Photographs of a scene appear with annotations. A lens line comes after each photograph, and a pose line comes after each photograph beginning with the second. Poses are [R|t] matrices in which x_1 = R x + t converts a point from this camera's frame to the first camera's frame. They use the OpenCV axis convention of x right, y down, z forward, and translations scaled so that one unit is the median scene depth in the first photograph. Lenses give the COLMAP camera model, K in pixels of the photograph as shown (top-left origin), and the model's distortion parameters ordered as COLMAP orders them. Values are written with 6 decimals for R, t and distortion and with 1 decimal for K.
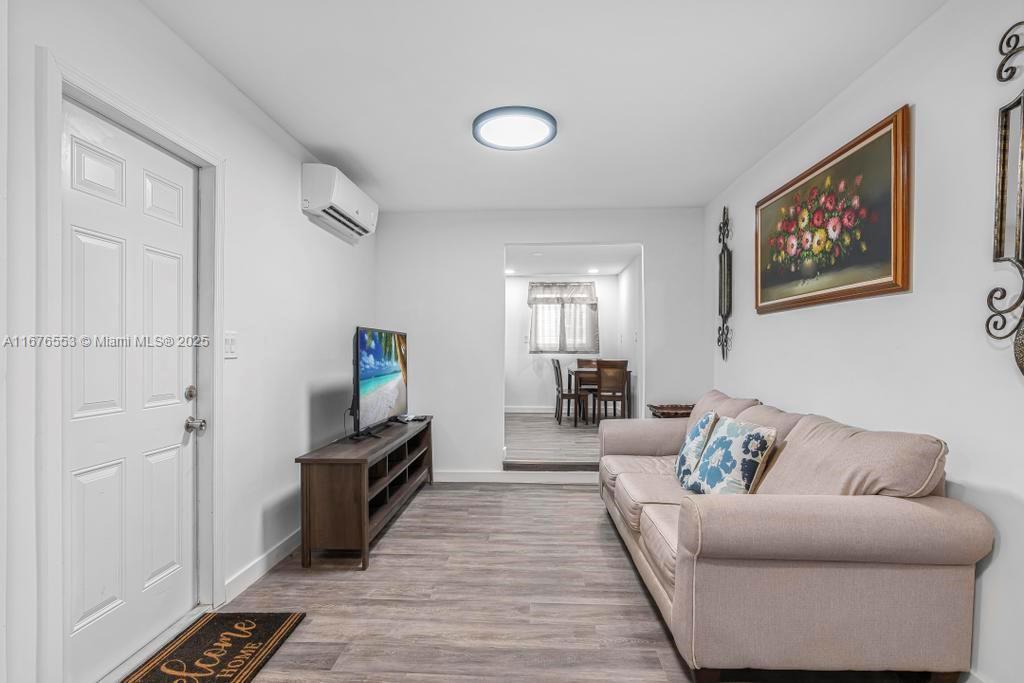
lens RADIAL K [[477.4, 0, 512.0], [0, 477.4, 341.5], [0, 0, 1]] dist [0.000166, 0.000019]
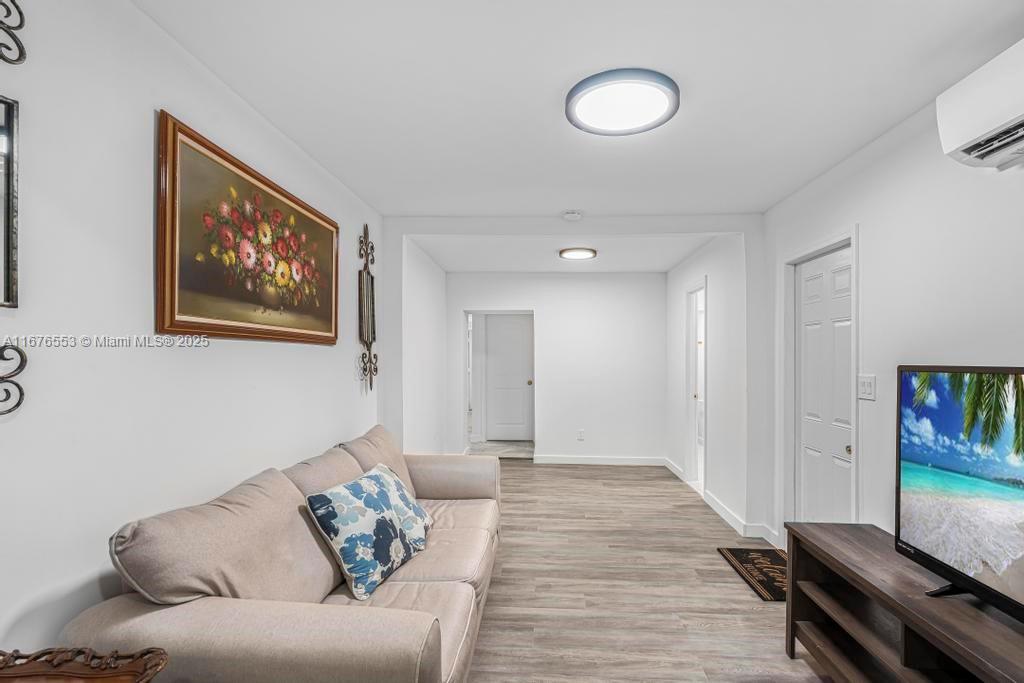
lens RADIAL K [[466.4, 0, 516.4], [0, 466.4, 363.1], [0, 0, 1]] dist [-0.004723, 0.000238]
pose [[-0.999813, -0.006400, 0.018249, 0.175752], [-0.006558, 0.999941, -0.008651, -0.031508], [-0.018193, -0.008769, -0.999796, 1.979025]]
